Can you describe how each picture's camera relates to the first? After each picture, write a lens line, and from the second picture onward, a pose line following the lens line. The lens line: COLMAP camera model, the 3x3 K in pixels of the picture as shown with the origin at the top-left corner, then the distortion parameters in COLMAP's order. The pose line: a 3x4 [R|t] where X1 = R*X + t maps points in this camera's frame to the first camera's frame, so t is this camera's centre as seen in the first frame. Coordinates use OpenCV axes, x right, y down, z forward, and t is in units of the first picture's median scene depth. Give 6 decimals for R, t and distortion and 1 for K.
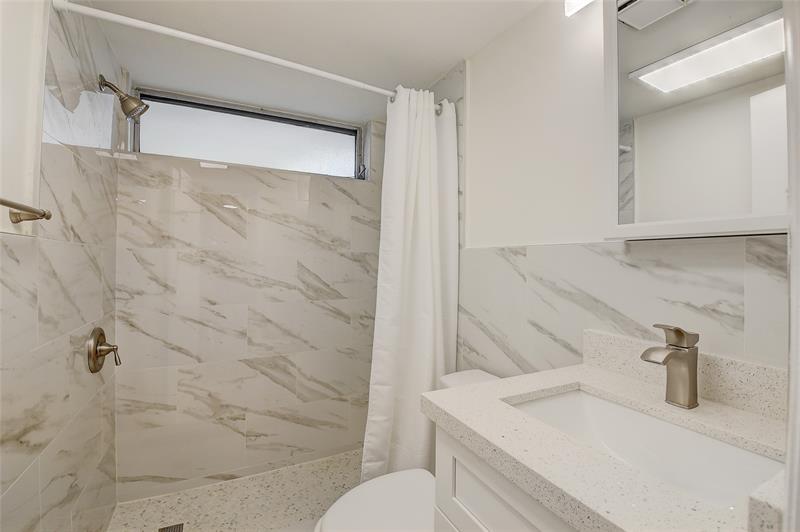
lens RADIAL K [[355.9, 0, 399.6], [0, 355.9, 269.2], [0, 0, 1]] dist [-0.015512, -0.004551]
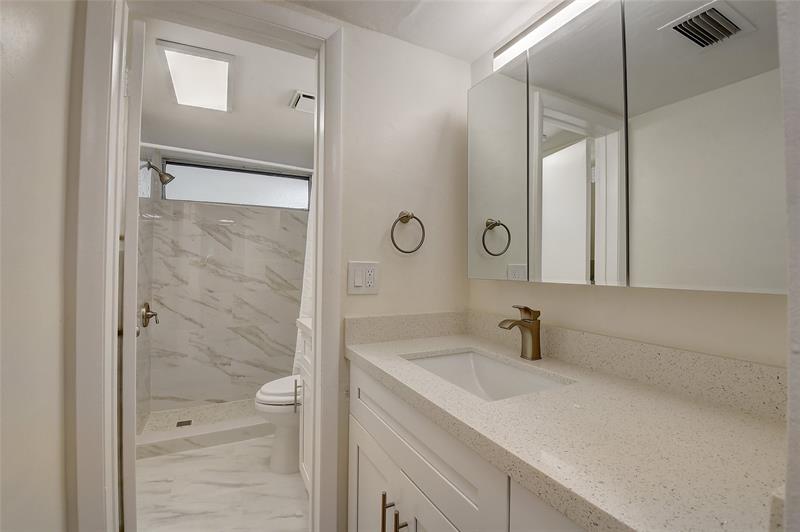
lens RADIAL K [[355.9, 0, 402.5], [0, 355.9, 262.6], [0, 0, 1]] dist [-0.015512, -0.004551]
pose [[0.998312, -0.015648, 0.055926, 0.249231], [0.018748, 0.998292, -0.055337, 0.070025], [-0.054965, 0.056292, 0.996900, -0.648149]]
